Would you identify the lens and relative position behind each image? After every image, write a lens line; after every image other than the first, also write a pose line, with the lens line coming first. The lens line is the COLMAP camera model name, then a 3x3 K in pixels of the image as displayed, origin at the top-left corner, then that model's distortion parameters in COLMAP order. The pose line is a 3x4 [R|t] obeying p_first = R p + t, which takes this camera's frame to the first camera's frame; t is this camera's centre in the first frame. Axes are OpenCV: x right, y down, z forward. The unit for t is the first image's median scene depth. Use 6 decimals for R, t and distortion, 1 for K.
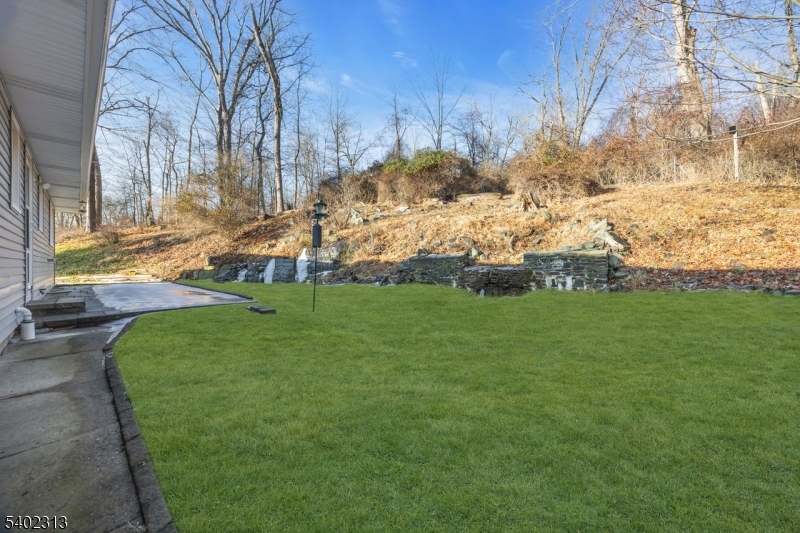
lens RADIAL K [[308.7, 0, 402.1], [0, 308.7, 264.5], [0, 0, 1]] dist [0.013371, 0.000858]
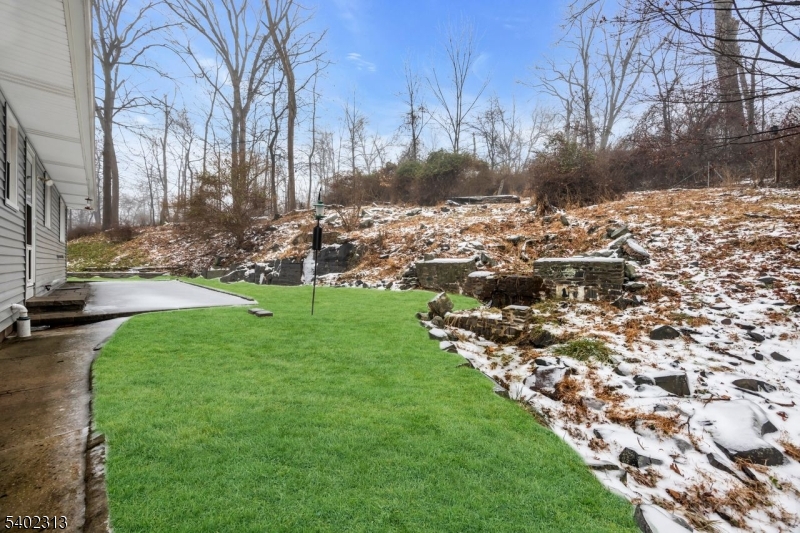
lens RADIAL K [[308.7, 0, 418.3], [0, 308.7, 272.4], [0, 0, 1]] dist [0.013371, 0.000858]
pose [[0.999672, 0.017968, -0.018237, 0.427272], [-0.017476, 0.999487, 0.026824, -0.067470], [0.018709, -0.026496, 0.999474, -0.047732]]
